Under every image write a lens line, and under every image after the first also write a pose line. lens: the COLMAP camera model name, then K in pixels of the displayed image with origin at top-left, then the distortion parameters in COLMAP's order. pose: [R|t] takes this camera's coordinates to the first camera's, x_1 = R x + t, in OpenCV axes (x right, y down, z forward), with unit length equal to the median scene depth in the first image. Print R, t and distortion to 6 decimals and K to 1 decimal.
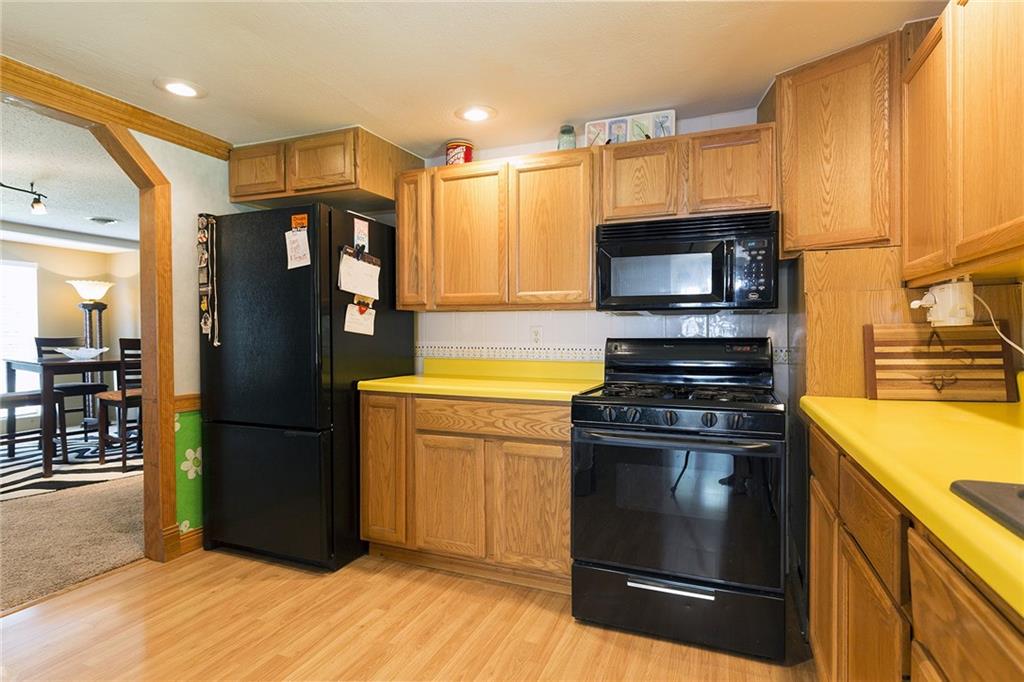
lens RADIAL K [[511.4, 0, 511.4], [0, 511.4, 336.3], [0, 0, 1]] dist [-0.003484, -0.000321]
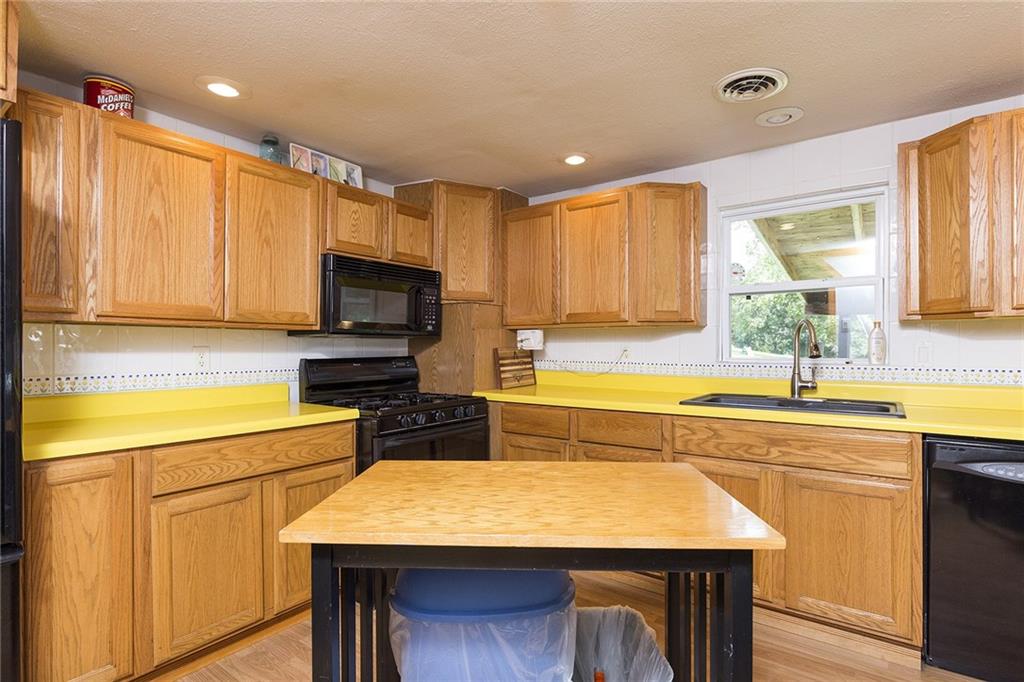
lens RADIAL K [[531.9, 0, 489.2], [0, 531.9, 346.9], [0, 0, 1]] dist [0.001428, 0.000326]
pose [[0.263283, -0.001998, 0.964717, -0.849769], [0.006357, 0.999980, 0.000337, -0.021700], [-0.964698, 0.006044, 0.263291, 0.405307]]
